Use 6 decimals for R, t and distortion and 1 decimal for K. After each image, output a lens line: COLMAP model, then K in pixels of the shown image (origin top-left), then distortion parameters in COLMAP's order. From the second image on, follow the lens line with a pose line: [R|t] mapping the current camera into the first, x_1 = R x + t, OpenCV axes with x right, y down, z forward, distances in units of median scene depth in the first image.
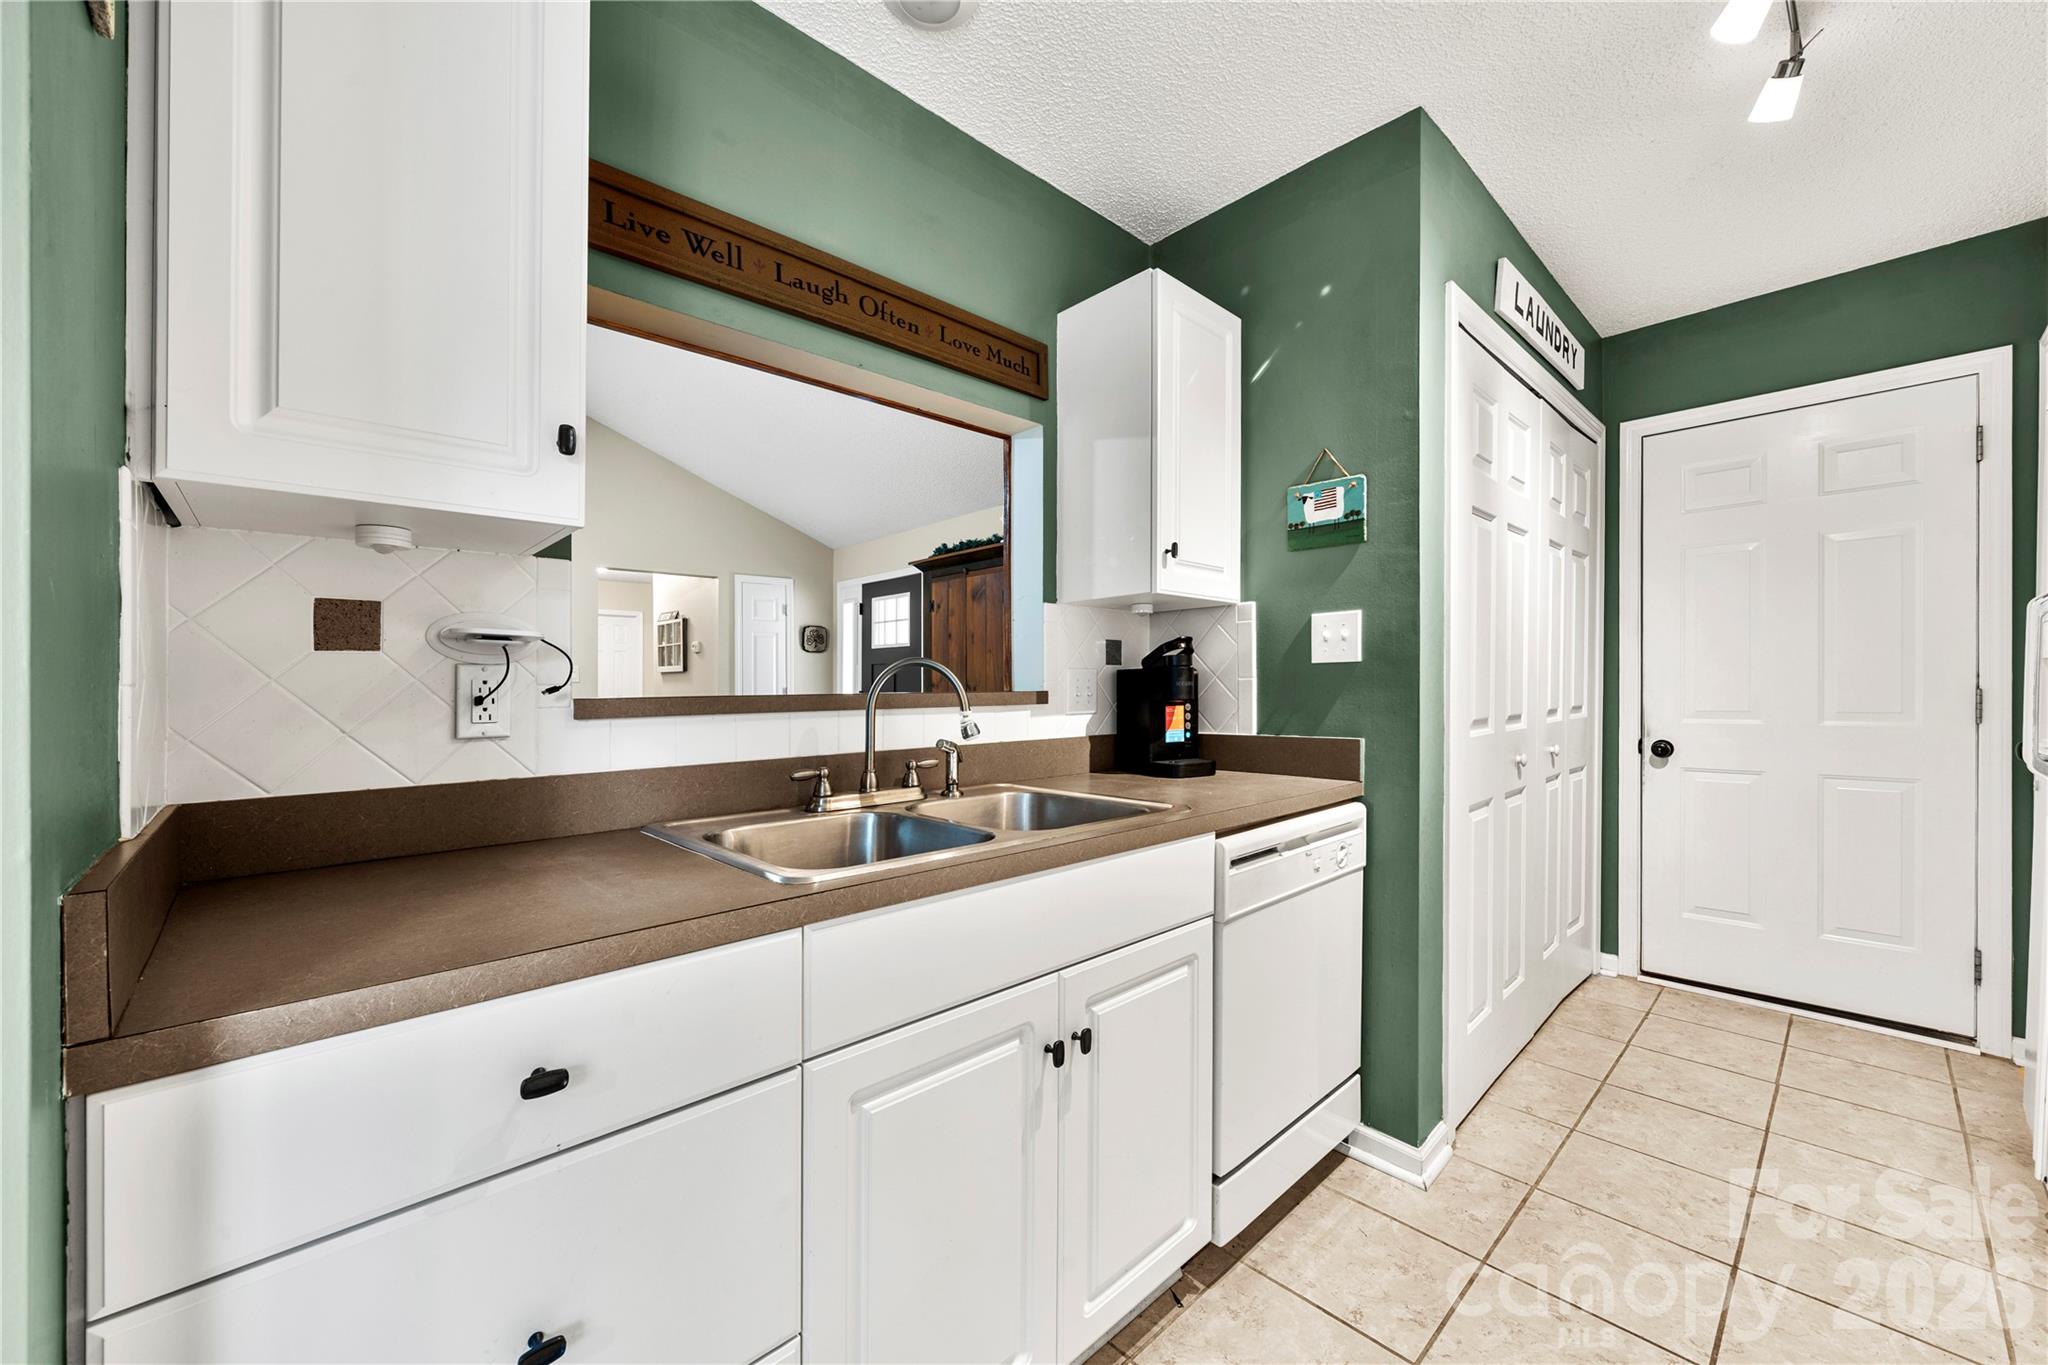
lens RADIAL K [[782.9, 0, 1028.3], [0, 782.9, 691.2], [0, 0, 1]] dist [-0.000787, -0.000213]
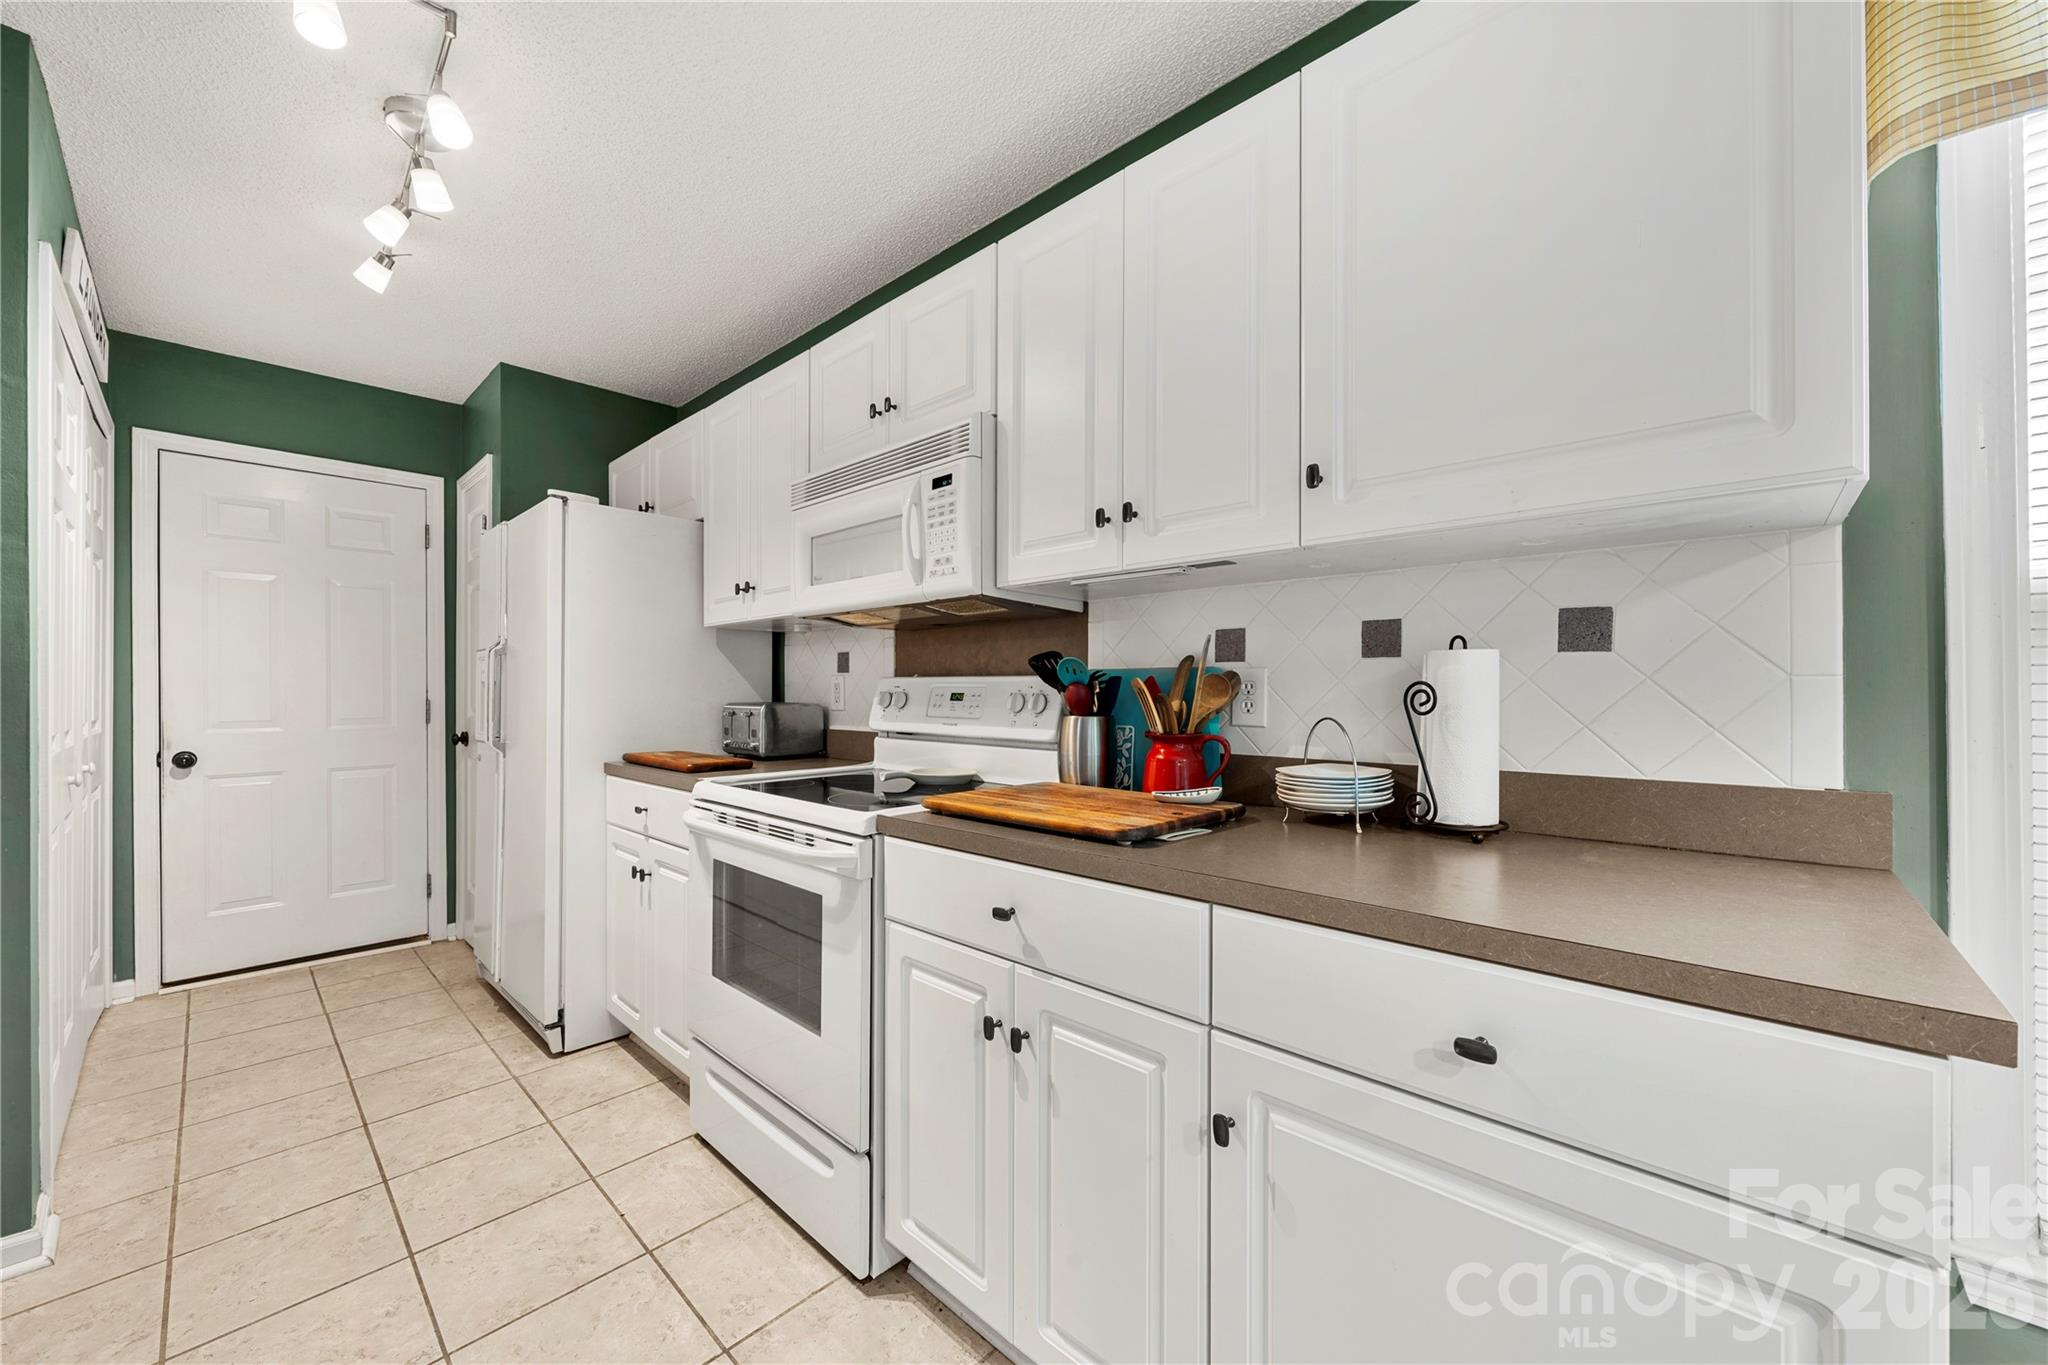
lens RADIAL K [[782.9, 0, 1018.3], [0, 782.9, 692.3], [0, 0, 1]] dist [-0.000787, -0.000213]
pose [[-0.062965, 0.008029, 0.997983, -0.322551], [0.008259, 0.999938, -0.007524, 0.001968], [-0.997982, 0.007769, -0.063027, -0.033008]]
